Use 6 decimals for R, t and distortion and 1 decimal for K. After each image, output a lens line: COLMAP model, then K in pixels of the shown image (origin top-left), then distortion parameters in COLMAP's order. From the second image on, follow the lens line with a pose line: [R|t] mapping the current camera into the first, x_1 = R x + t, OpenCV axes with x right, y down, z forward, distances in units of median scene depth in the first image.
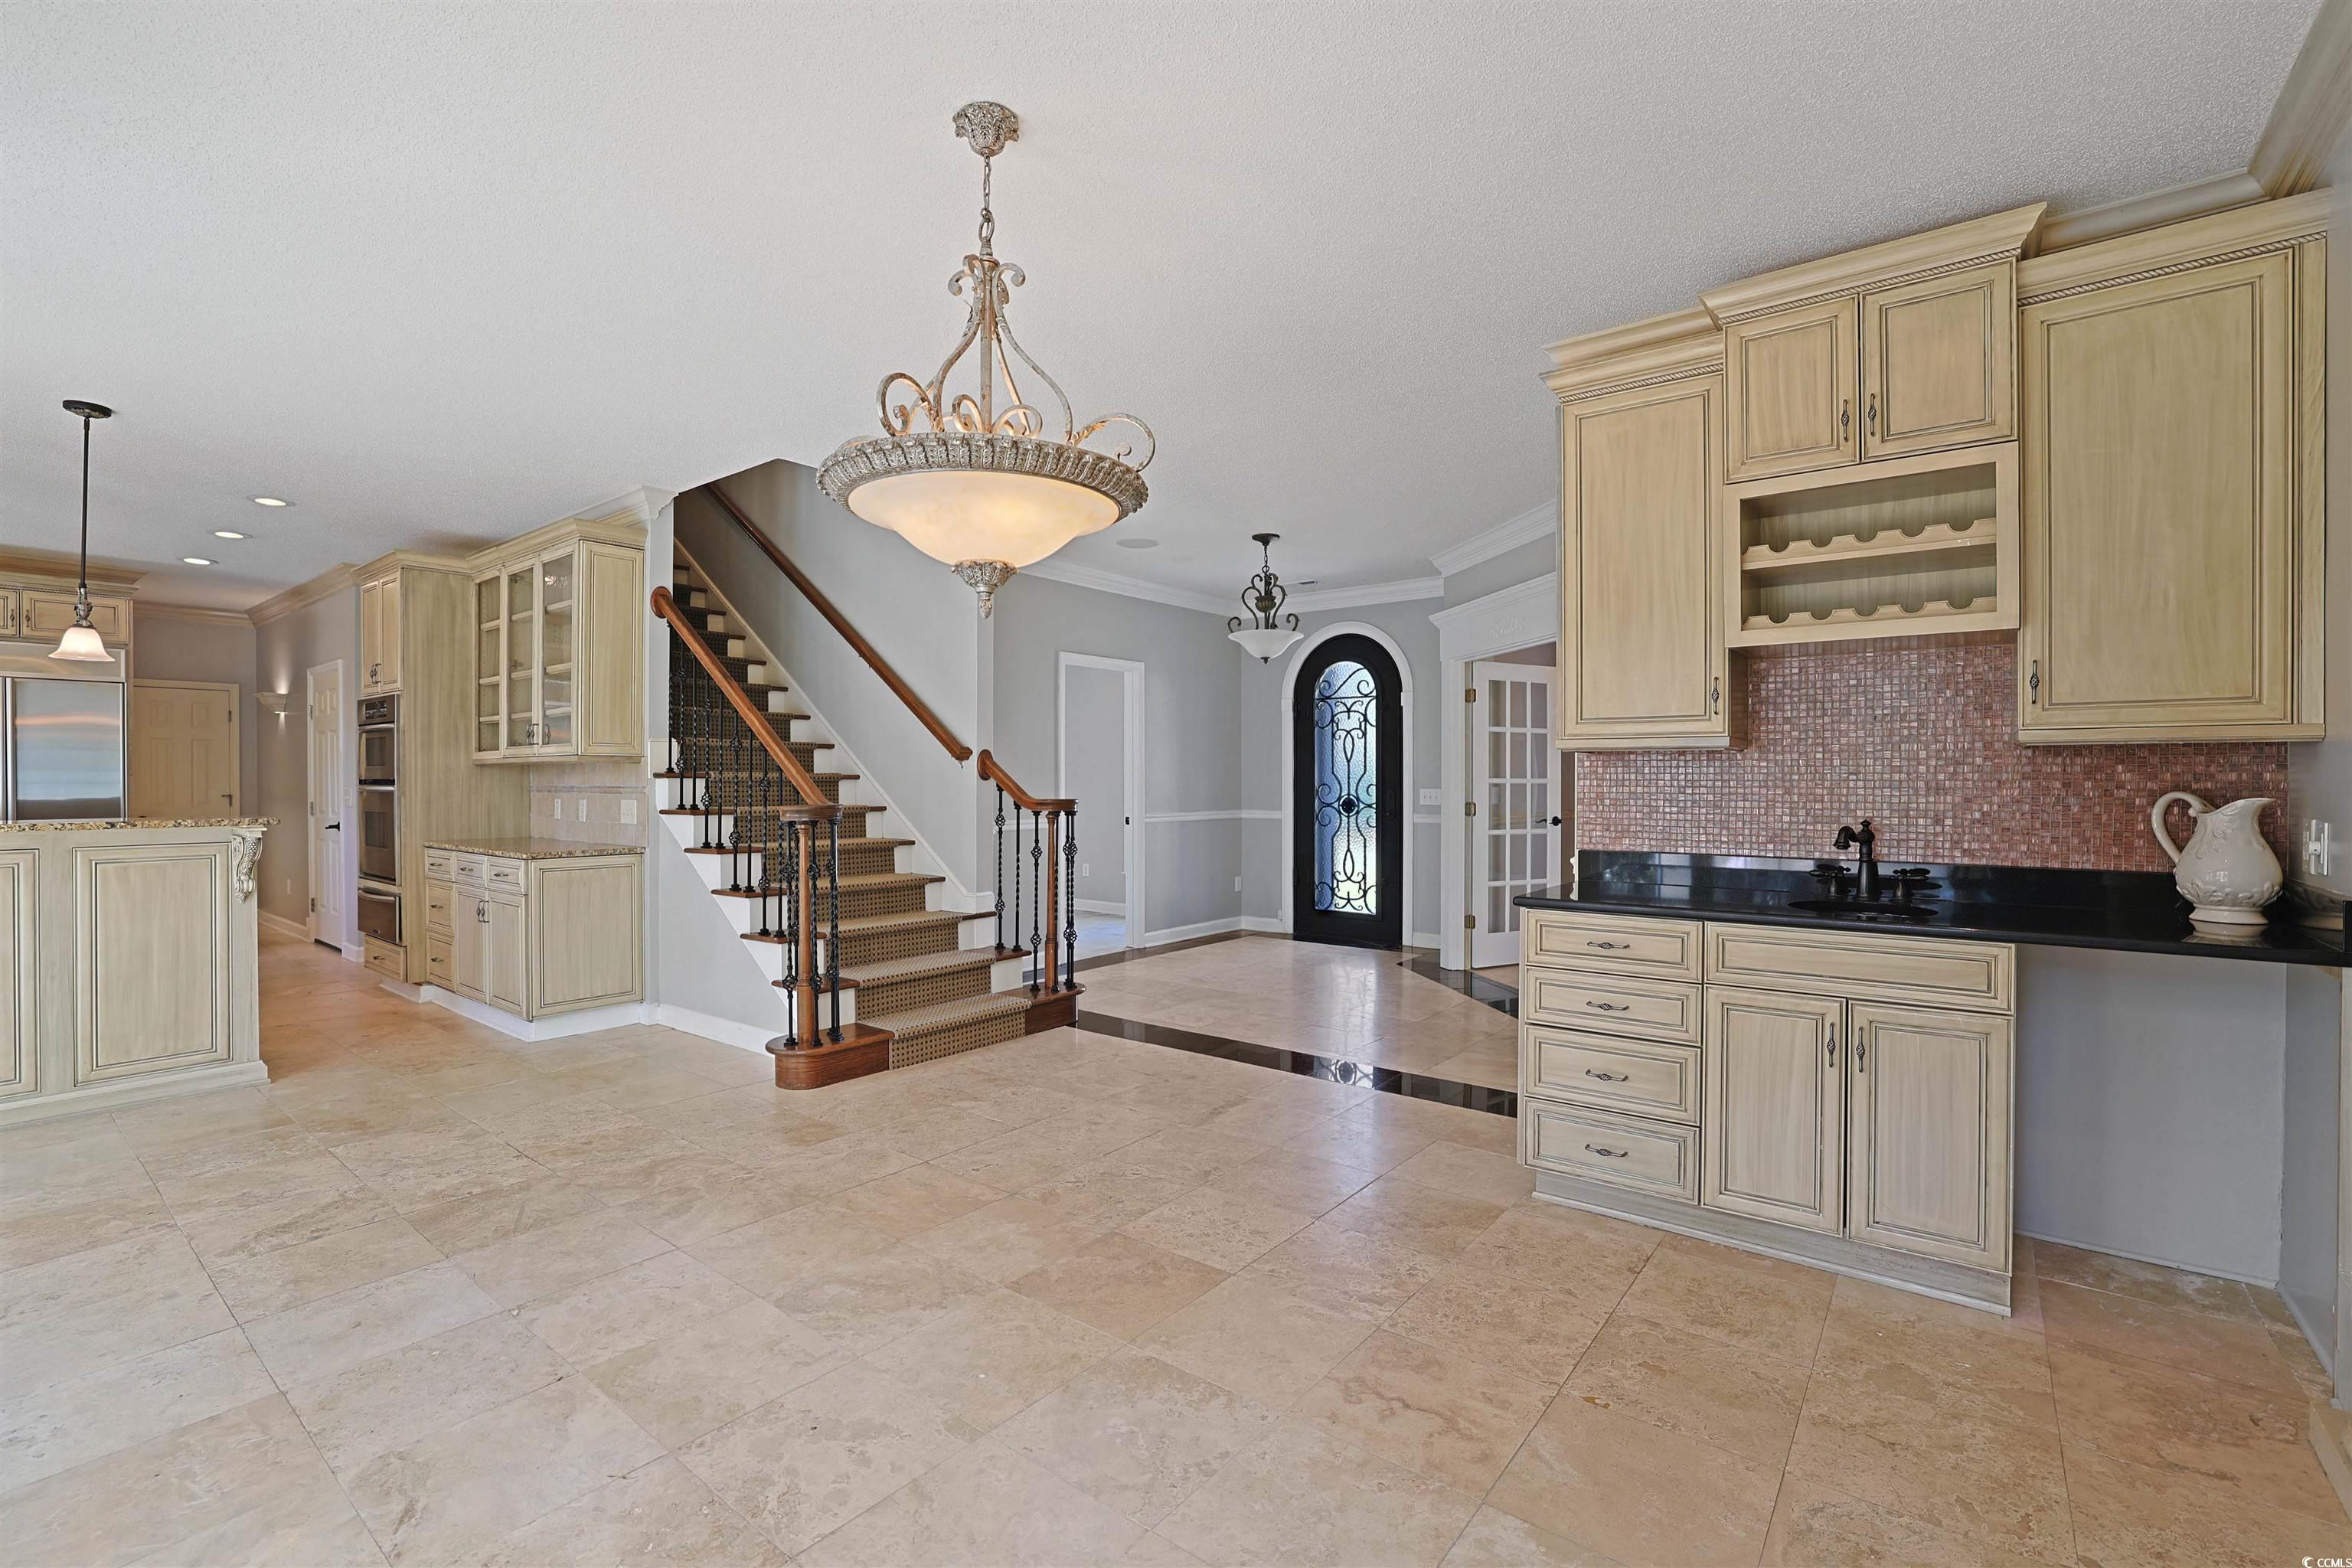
lens RADIAL K [[1030.1, 0, 1180.5], [0, 1030.1, 781.1], [0, 0, 1]] dist [-0.052575, 0.020730]
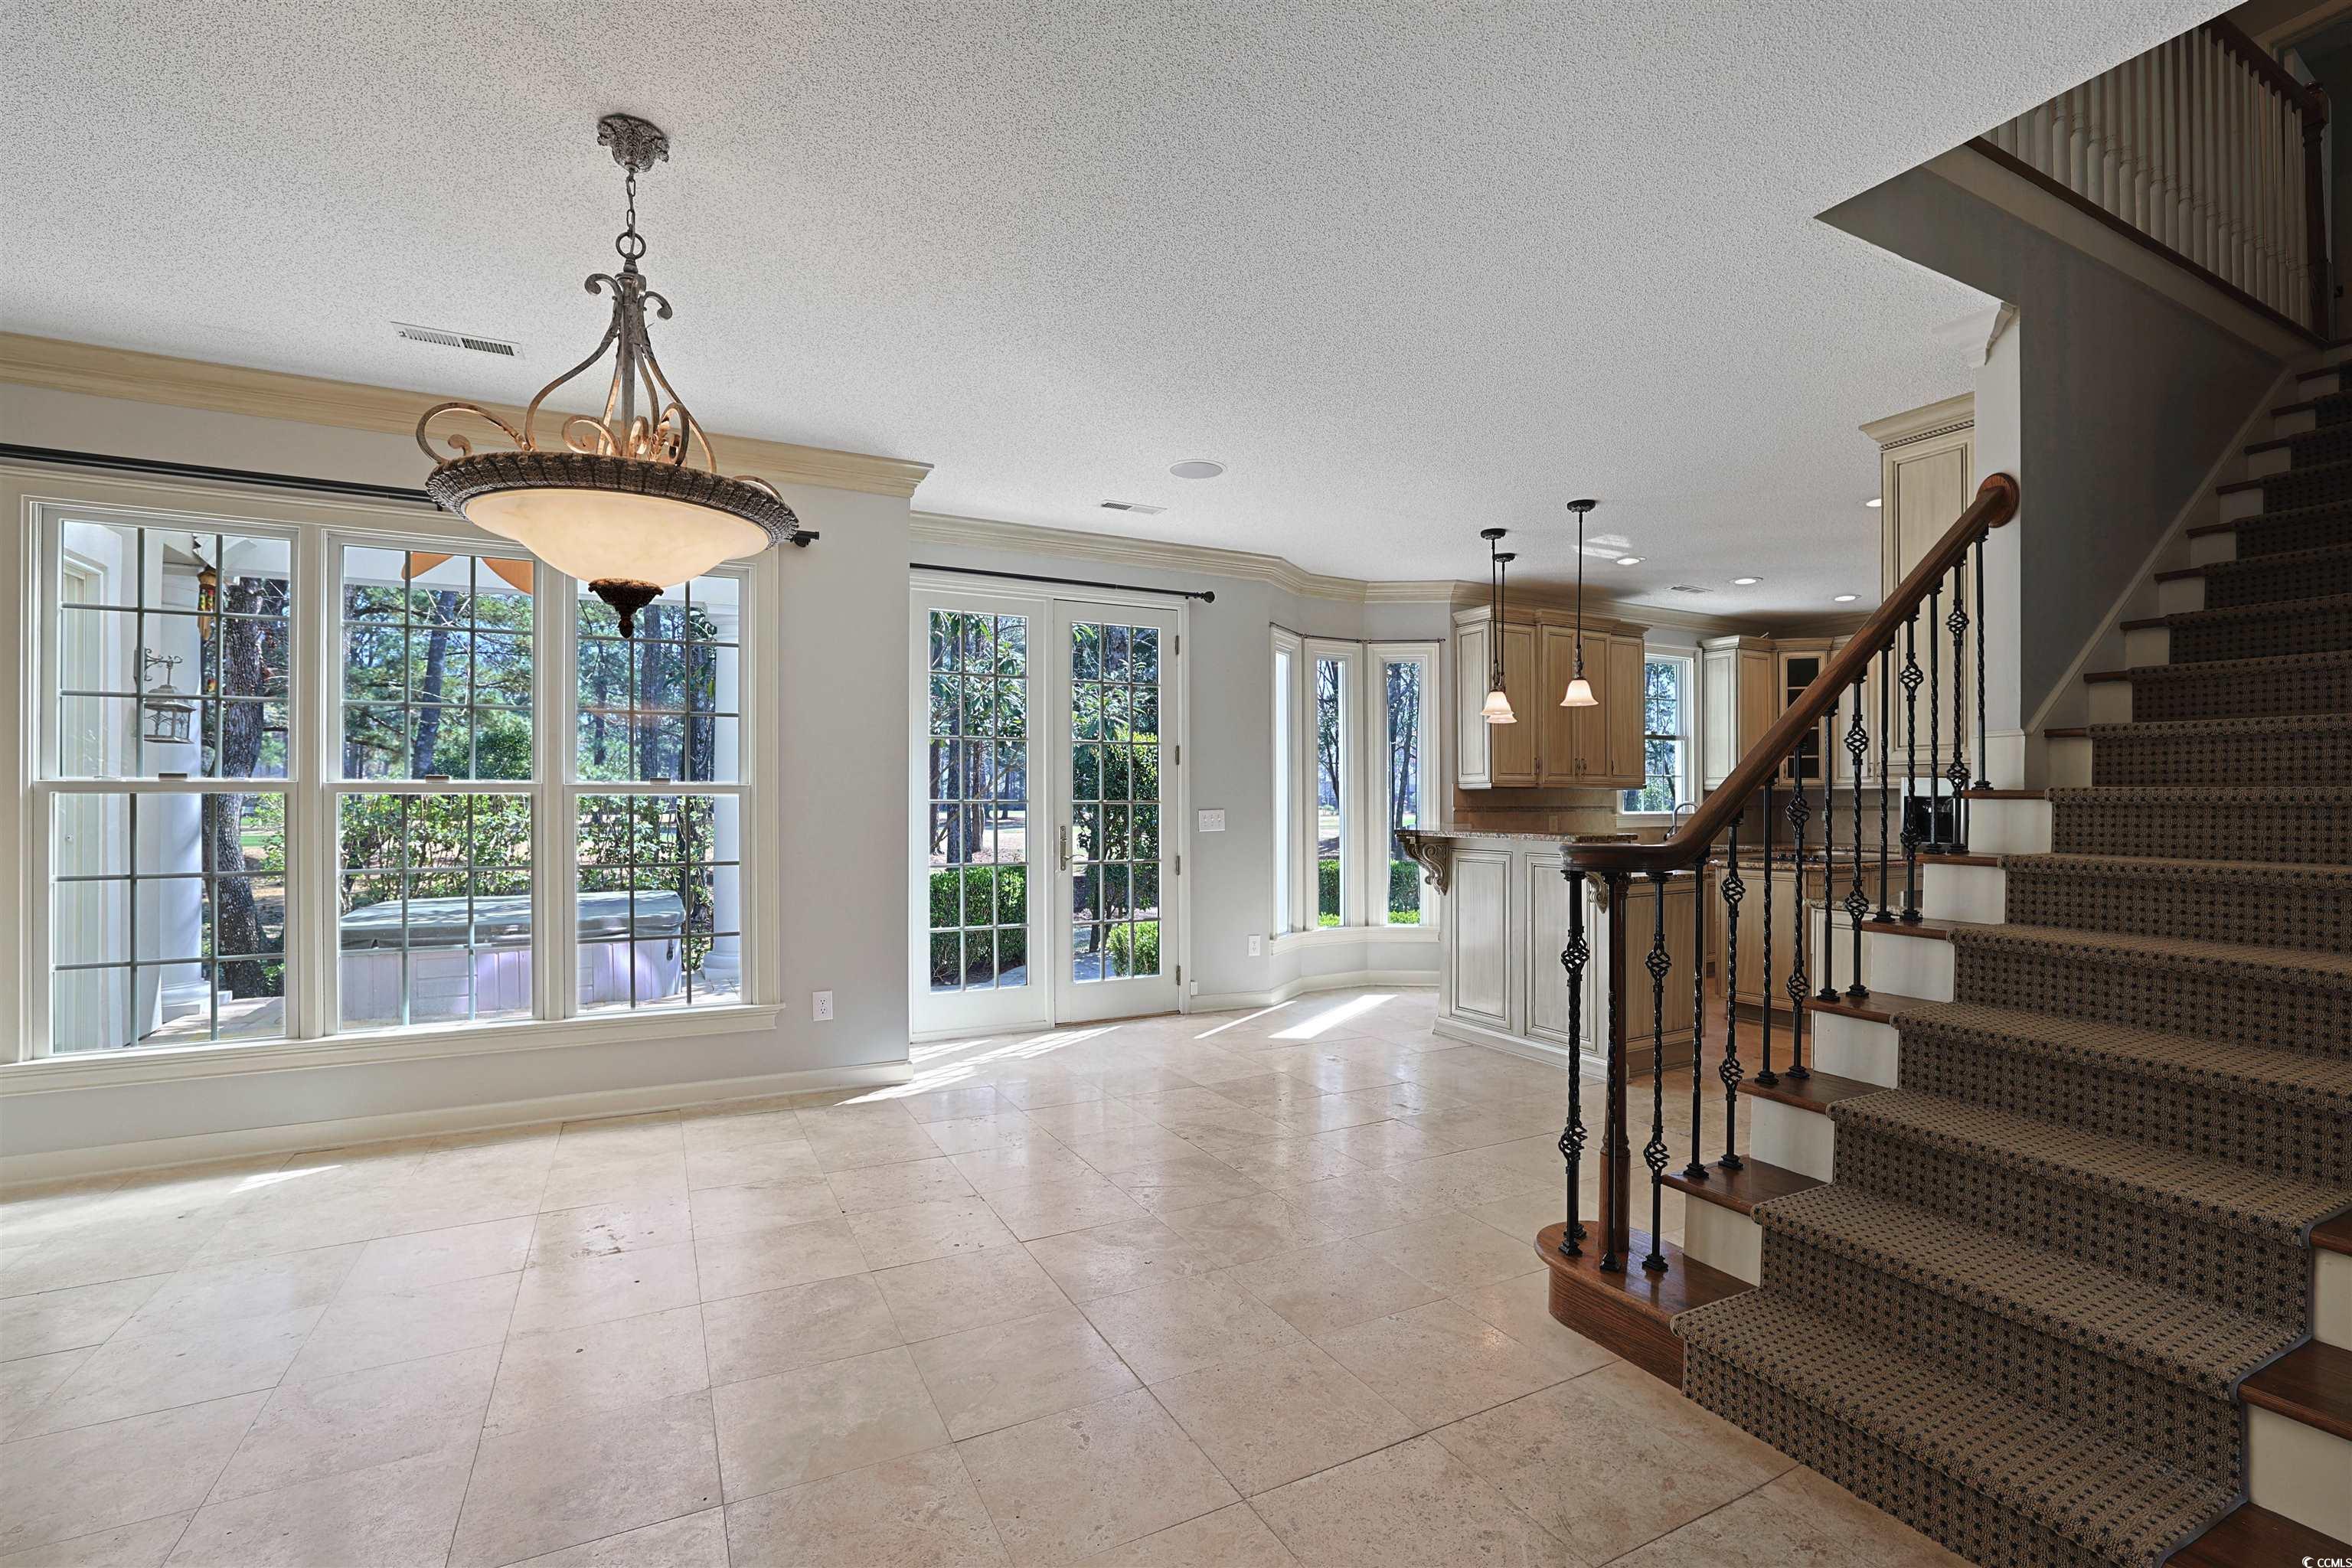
lens RADIAL K [[1038.5, 0, 1192.7], [0, 1038.5, 791.4], [0, 0, 1]] dist [-0.035513, 0.012048]
pose [[-0.406192, -0.008620, -0.913747, 0.219721], [-0.004398, 0.999962, -0.007479, -0.001789], [0.913777, 0.000981, -0.406215, 0.830951]]
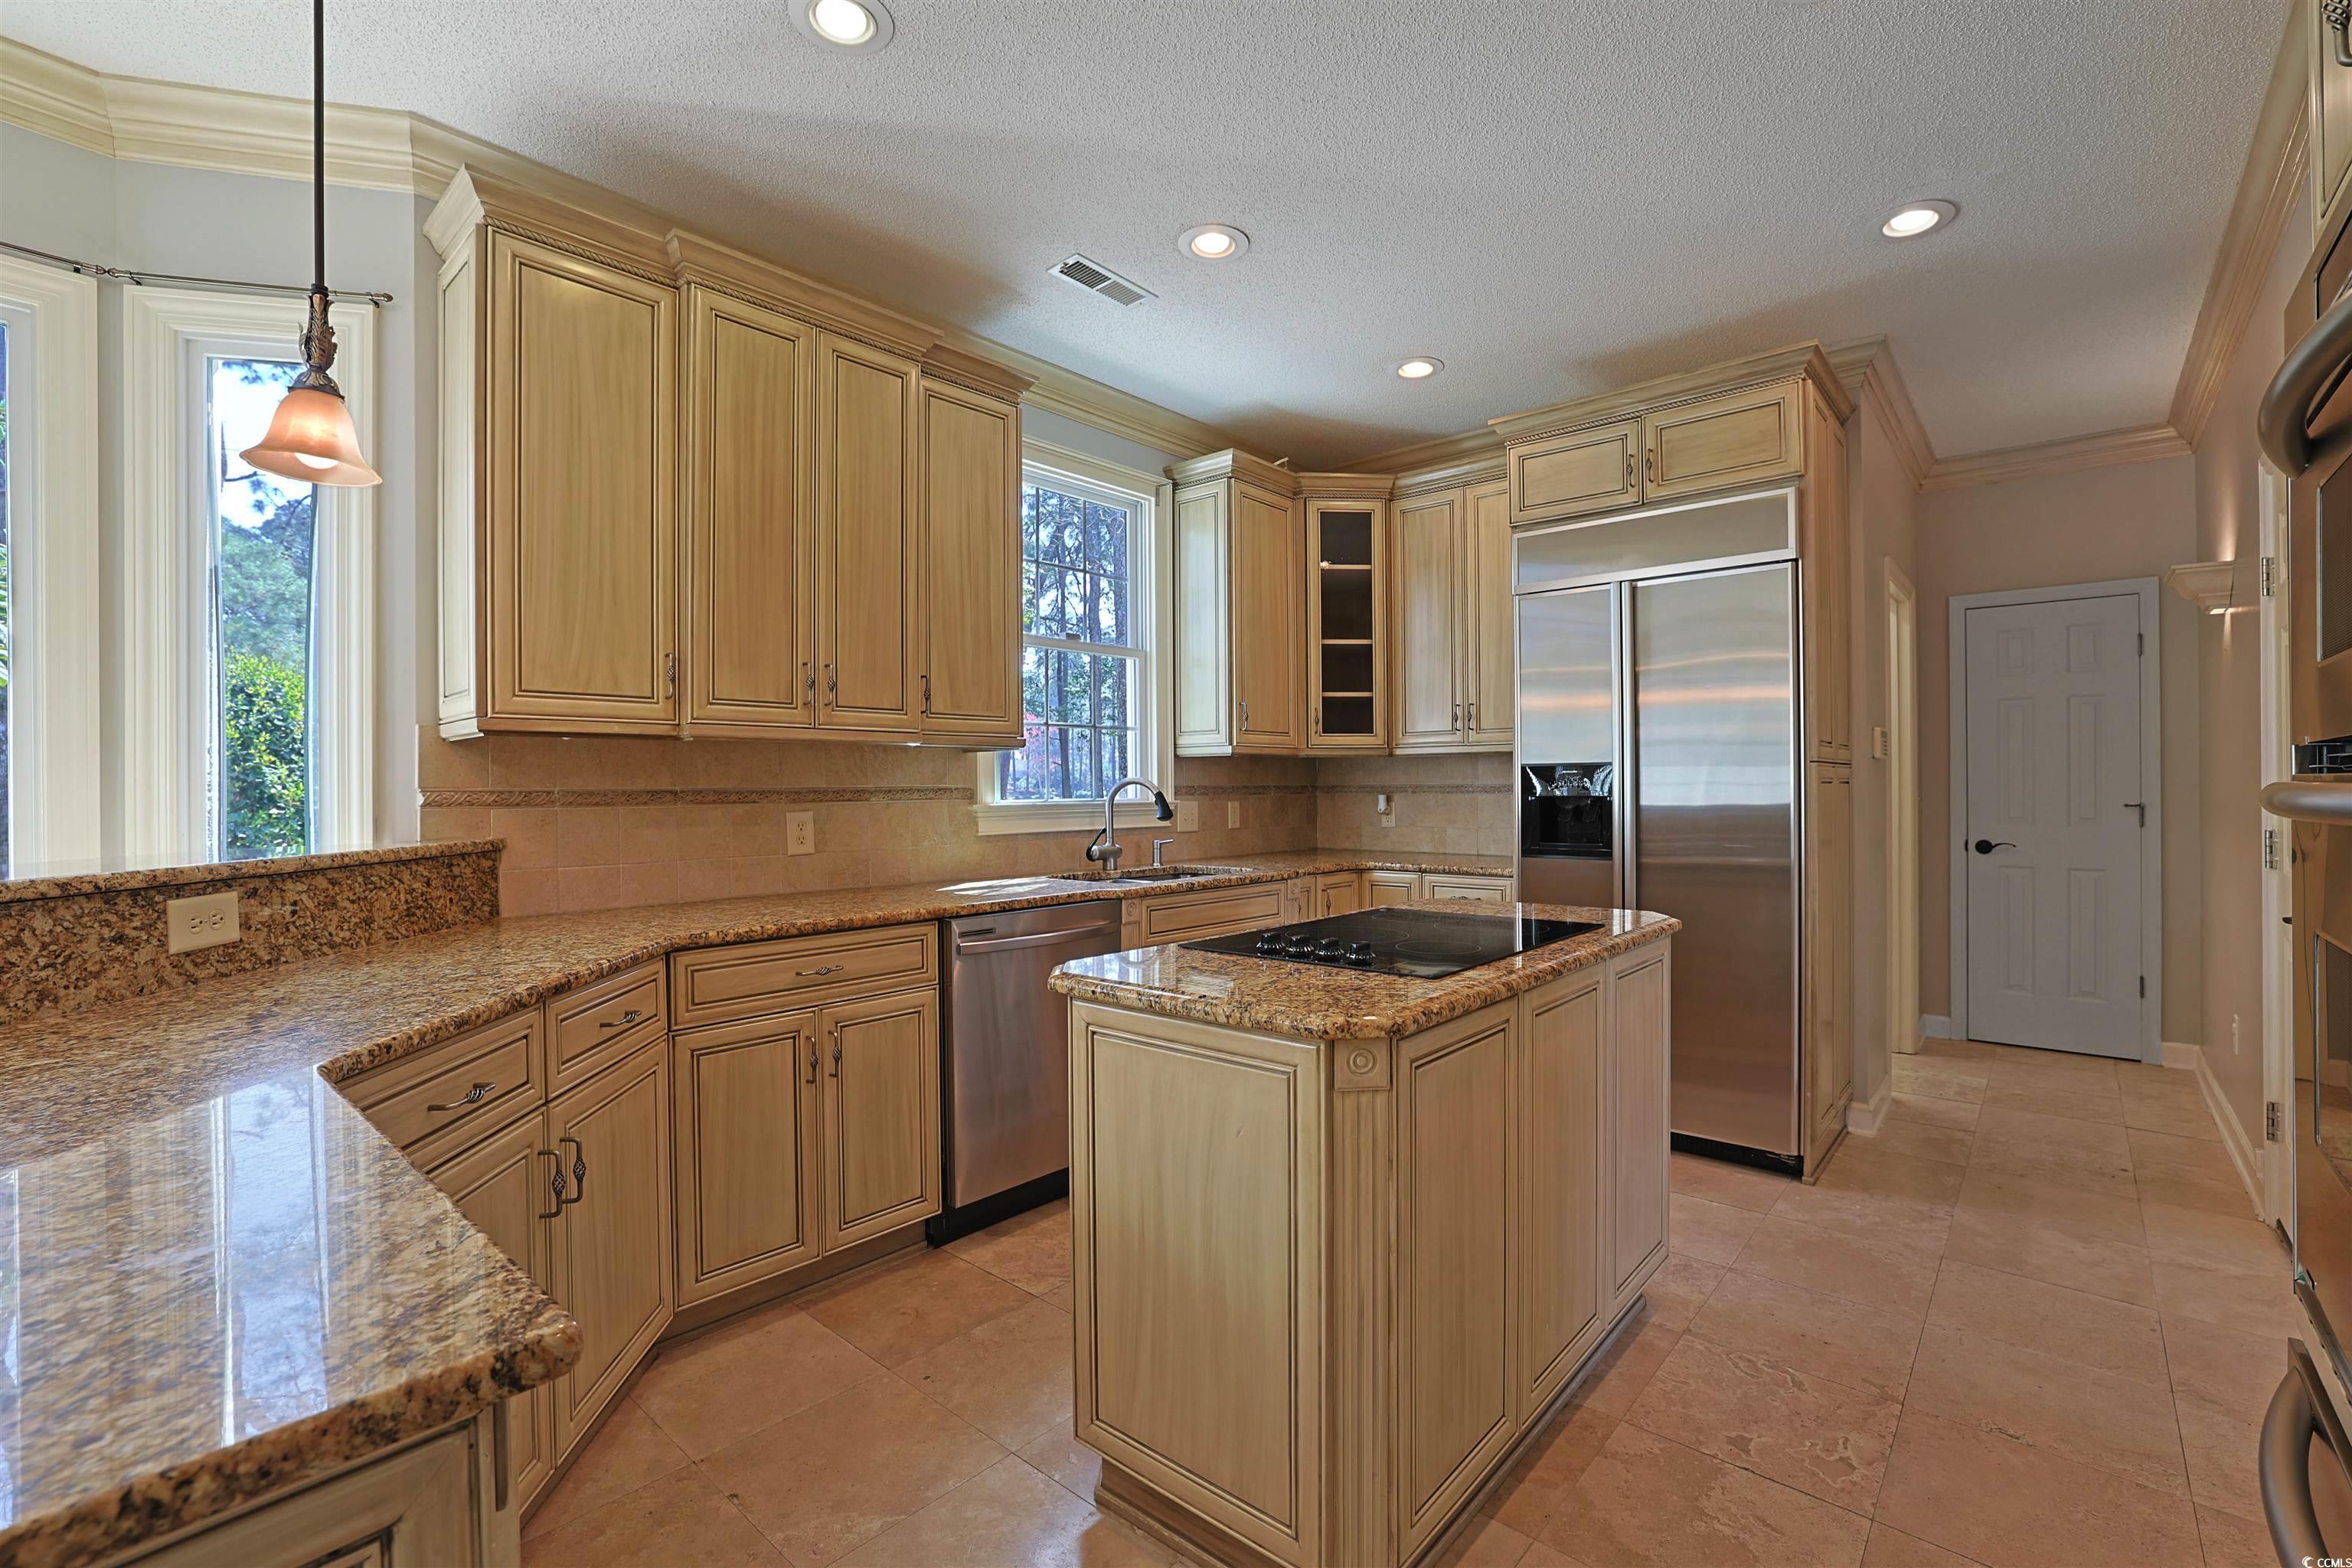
lens RADIAL K [[1069.7, 0, 1153.3], [0, 1069.7, 788.9], [0, 0, 1]] dist [-0.028361, 0.000170]
pose [[-0.064589, 0.003661, -0.997905, -0.716317], [0.003169, 0.999989, 0.003464, 0.004536], [0.997907, -0.002938, -0.064600, 0.945131]]
